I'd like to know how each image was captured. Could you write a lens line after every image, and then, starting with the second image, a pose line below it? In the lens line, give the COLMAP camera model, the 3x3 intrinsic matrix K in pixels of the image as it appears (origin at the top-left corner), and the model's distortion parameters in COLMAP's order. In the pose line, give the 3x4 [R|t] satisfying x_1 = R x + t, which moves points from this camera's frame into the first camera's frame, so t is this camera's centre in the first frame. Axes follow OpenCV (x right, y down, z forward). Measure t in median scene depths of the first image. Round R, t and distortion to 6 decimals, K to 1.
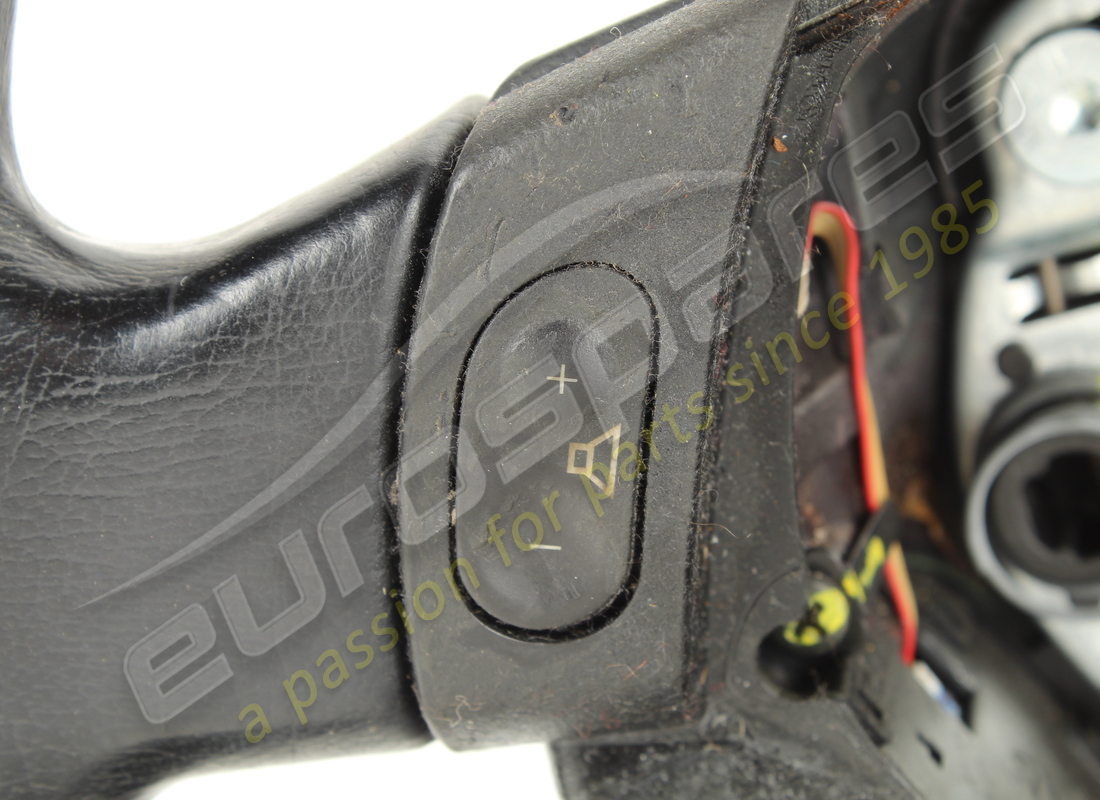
lens RADIAL K [[2767.2, 0, 550.0], [0, 2767.2, 400.0], [0, 0, 1]] dist [0.037499, 0.335297]
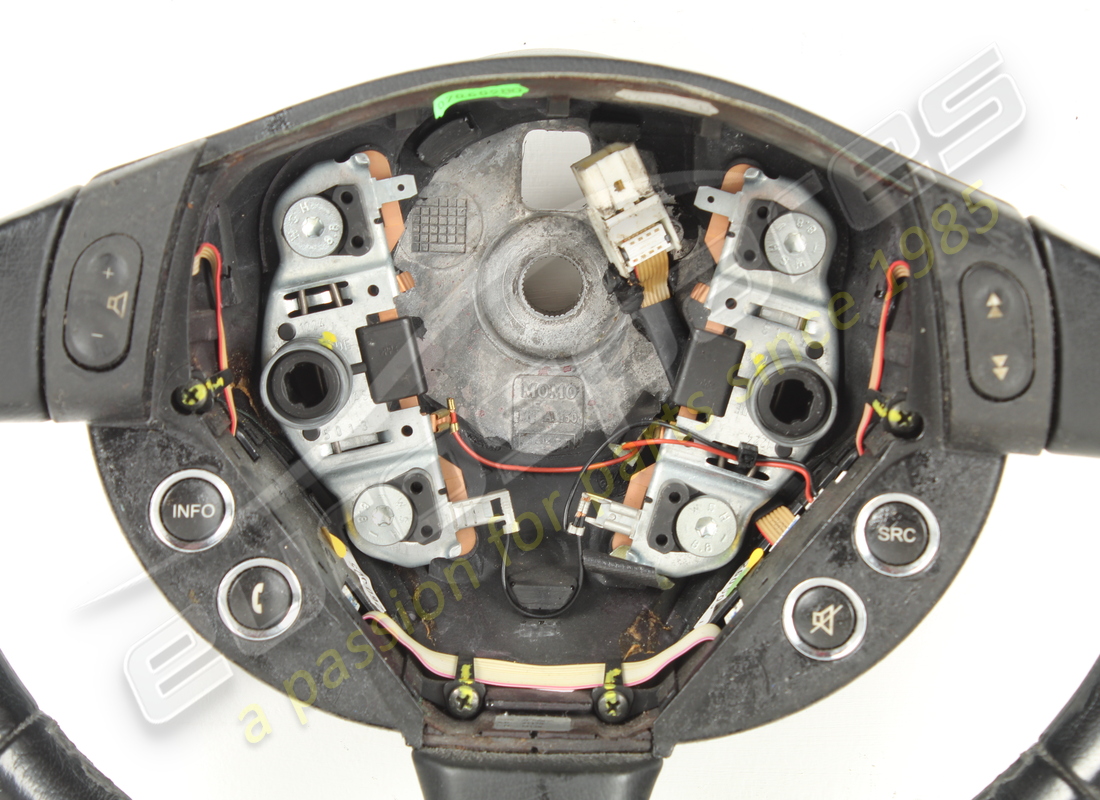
lens RADIAL K [[2767.2, 0, 550.0], [0, 2767.2, 400.0], [0, 0, 1]] dist [0.037499, 0.335297]
pose [[0.980426, 0.076450, 0.181439, -0.052439], [-0.048446, 0.986876, -0.154040, 0.491463], [-0.190834, 0.142234, 0.971263, -1.691928]]
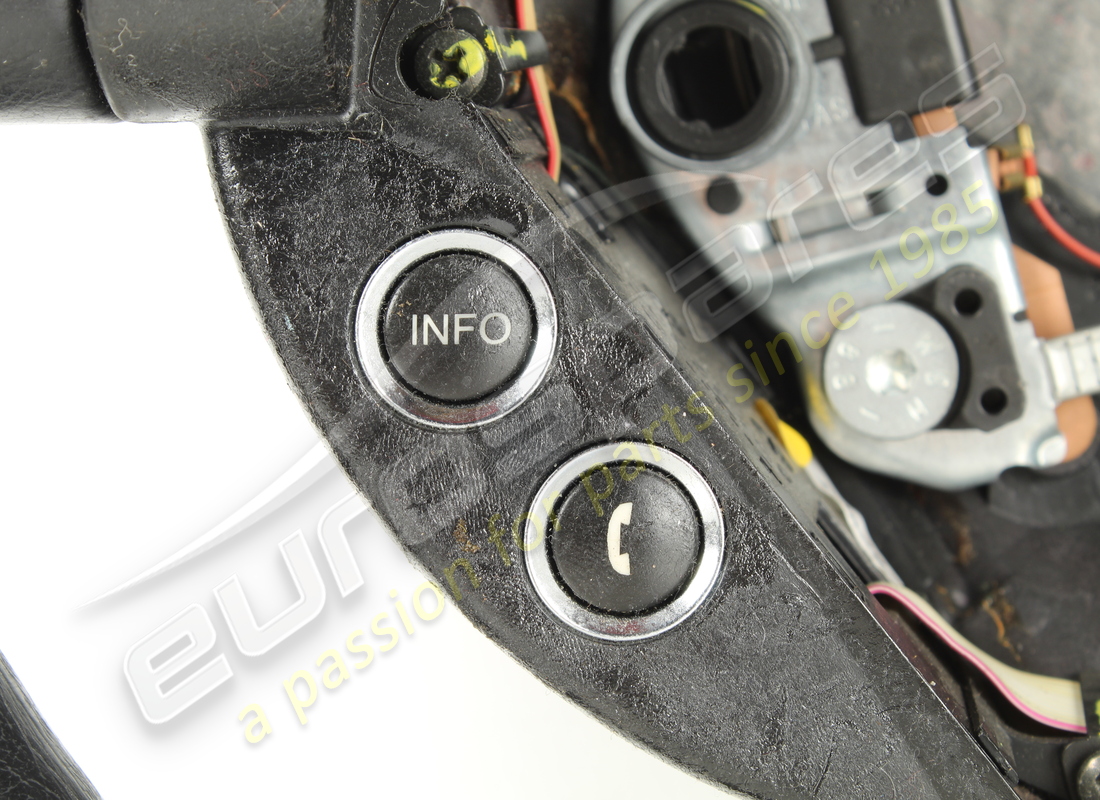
lens RADIAL K [[2767.2, 0, 550.0], [0, 2767.2, 400.0], [0, 0, 1]] dist [0.037499, 0.335297]
pose [[0.996849, 0.052941, 0.059068, 0.076862], [-0.041458, 0.982605, -0.181022, 0.427237], [-0.067624, 0.178003, 0.981704, -0.078122]]
